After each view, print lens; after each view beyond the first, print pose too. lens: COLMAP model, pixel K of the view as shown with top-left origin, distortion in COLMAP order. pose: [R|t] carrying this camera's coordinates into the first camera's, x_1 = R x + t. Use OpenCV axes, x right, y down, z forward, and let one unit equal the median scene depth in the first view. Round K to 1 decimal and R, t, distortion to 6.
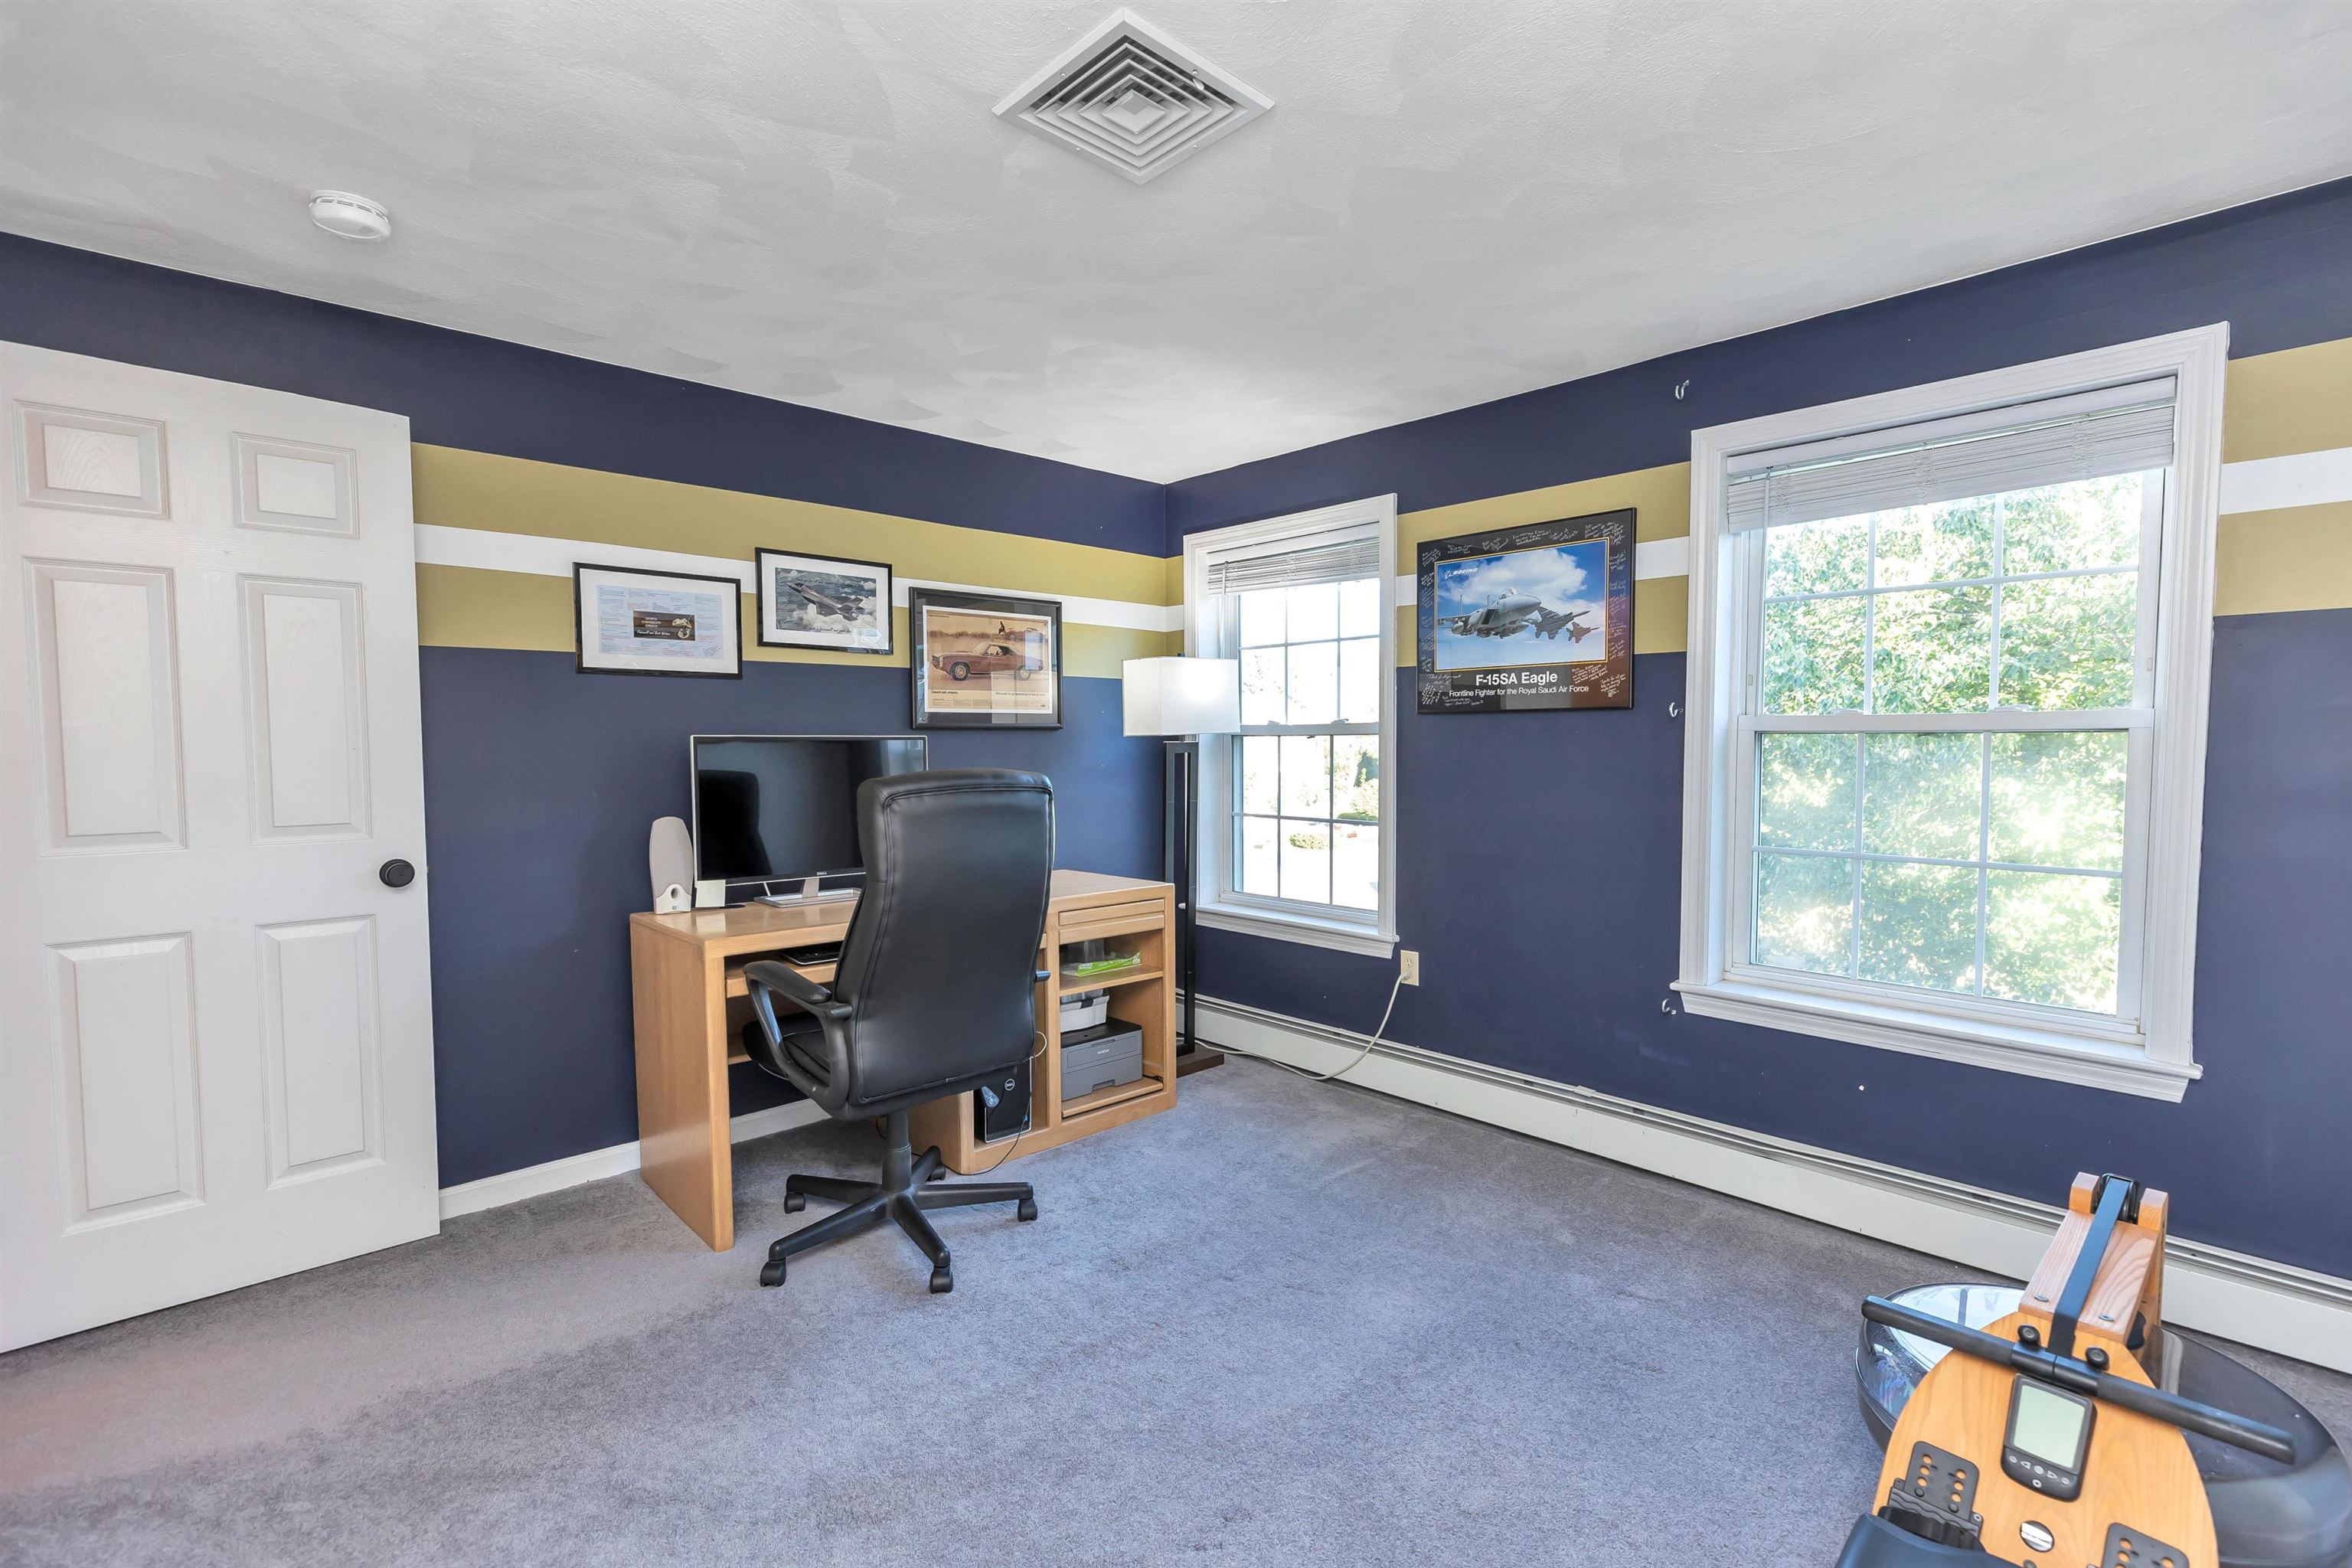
lens RADIAL K [[1056.4, 0, 1182.6], [0, 1056.4, 786.8], [0, 0, 1]] dist [0.001163, 0.000178]
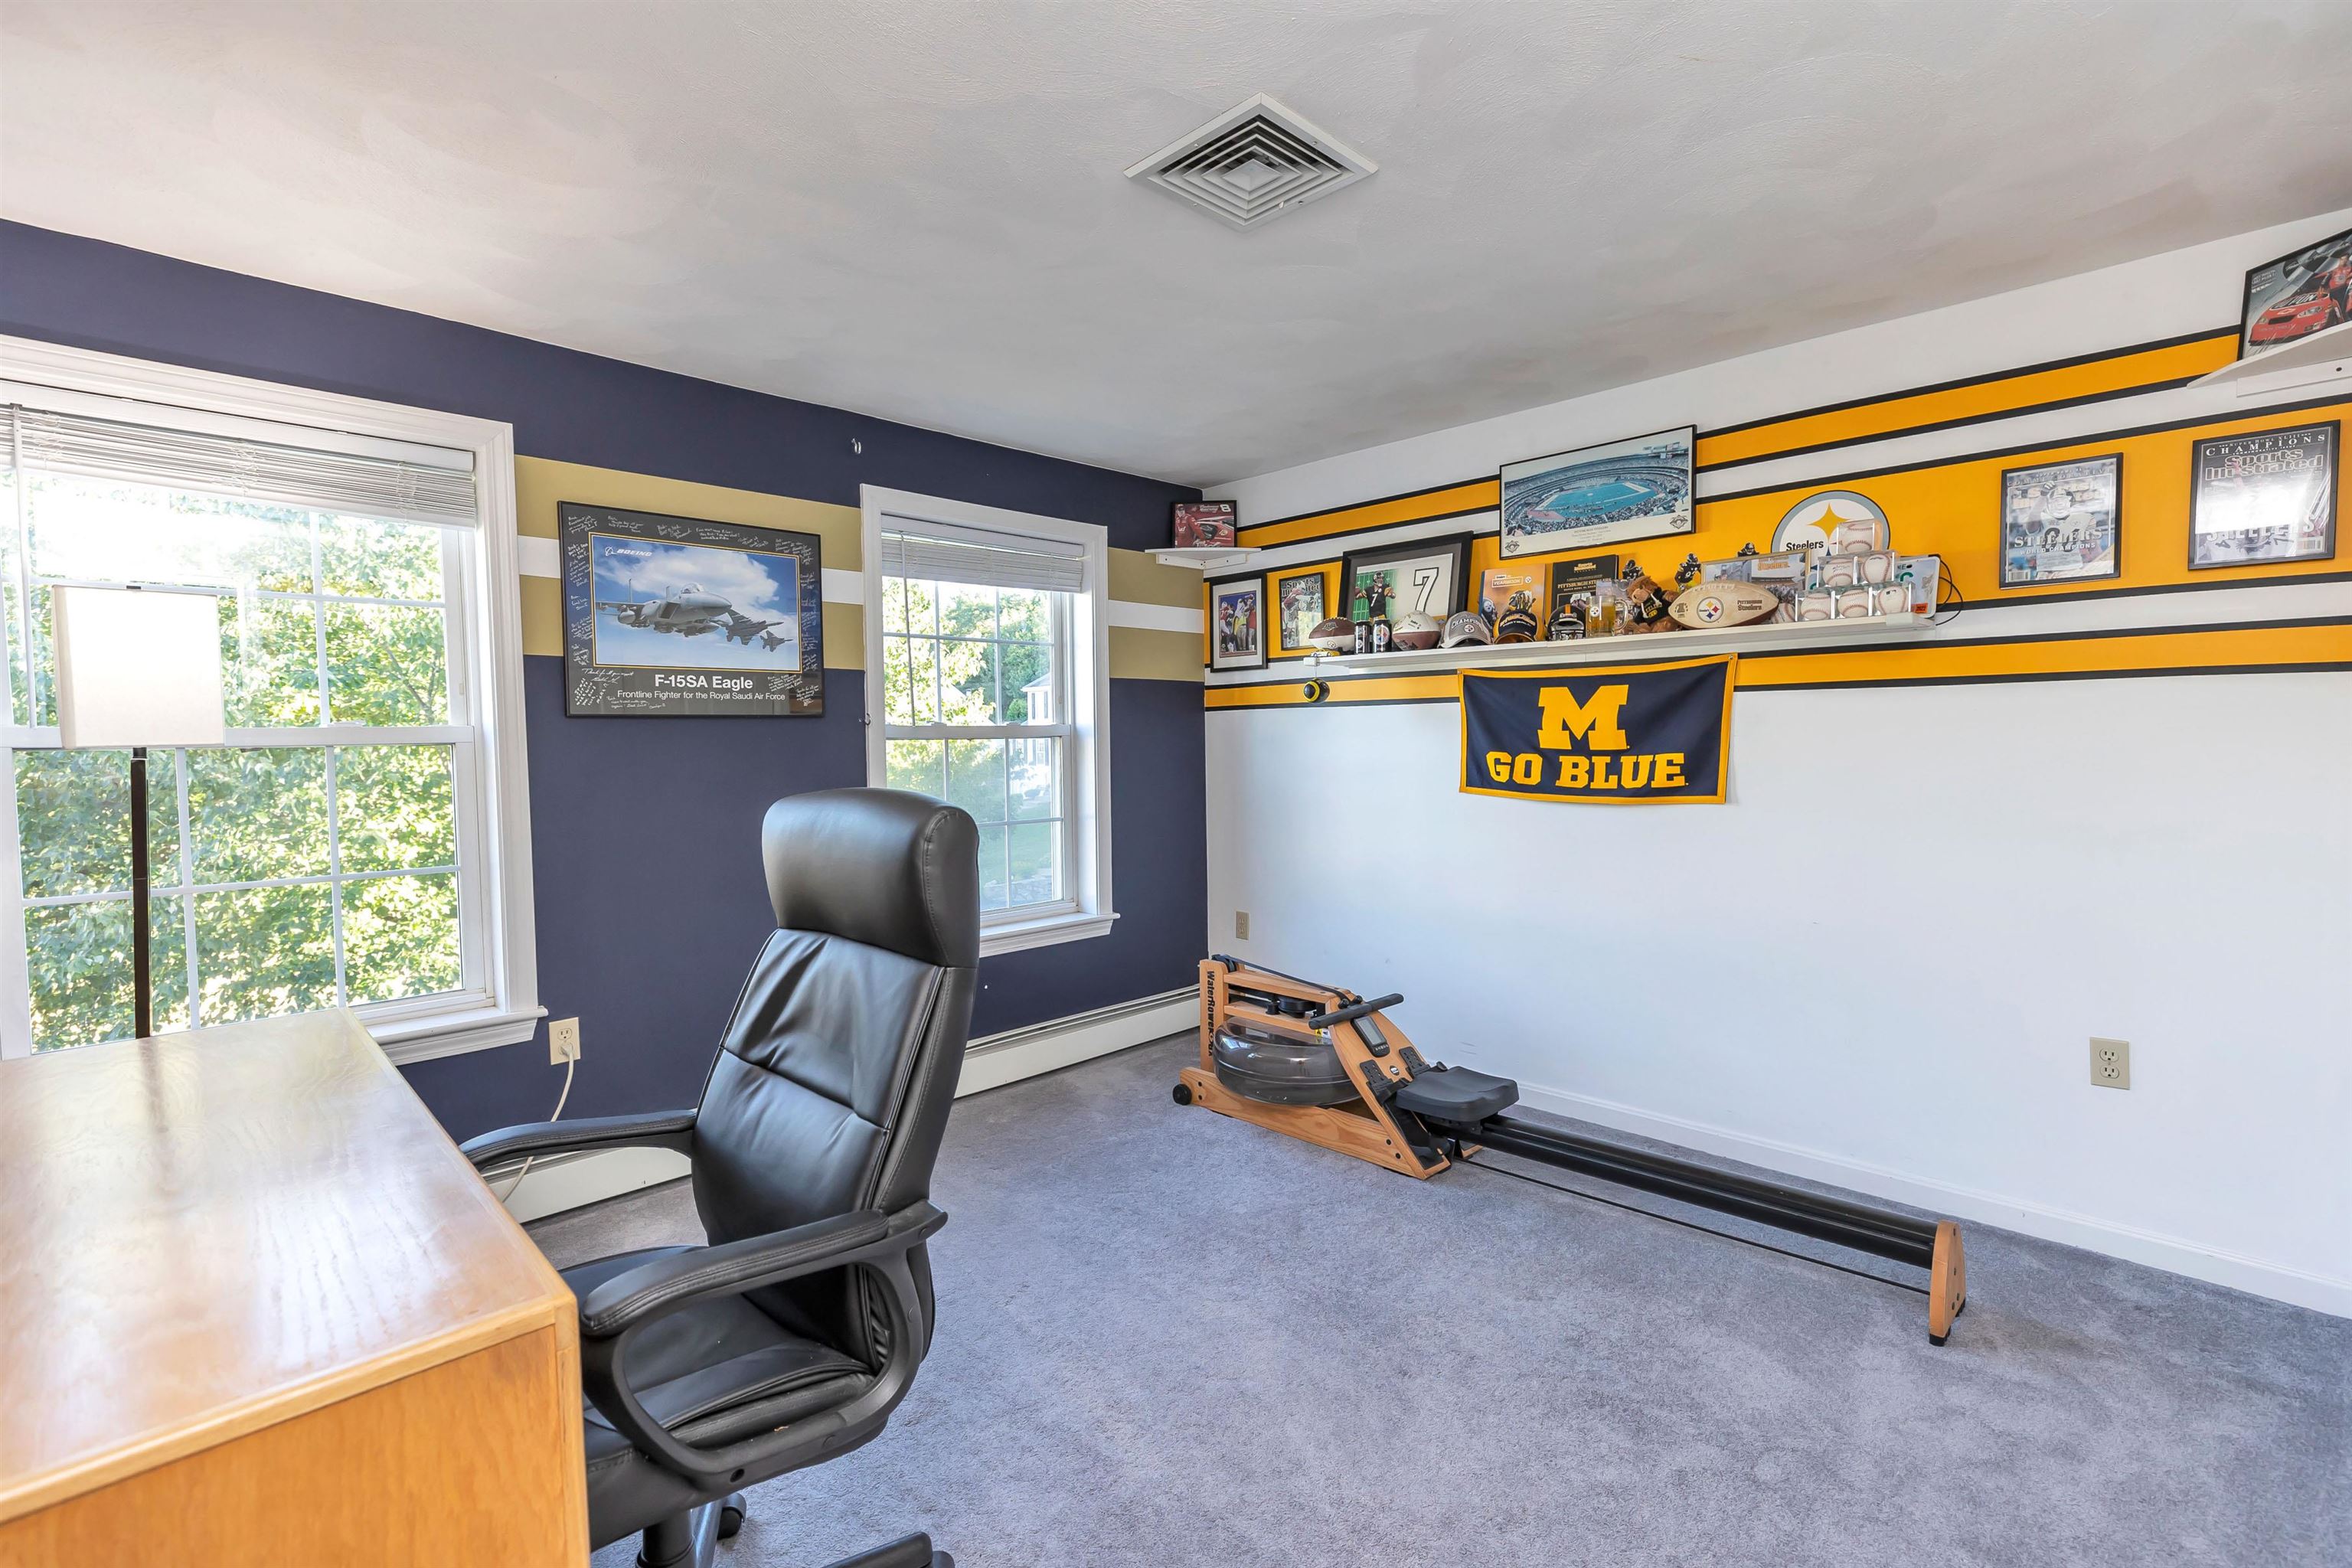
lens RADIAL K [[1054.5, 0, 1159.7], [0, 1054.5, 773.7], [0, 0, 1]] dist [-0.001157, 0.000051]
pose [[-0.024323, -0.037055, 0.999017, -0.625997], [0.055203, 0.997738, 0.038351, -0.034995], [-0.998179, 0.056082, -0.022223, 0.623464]]
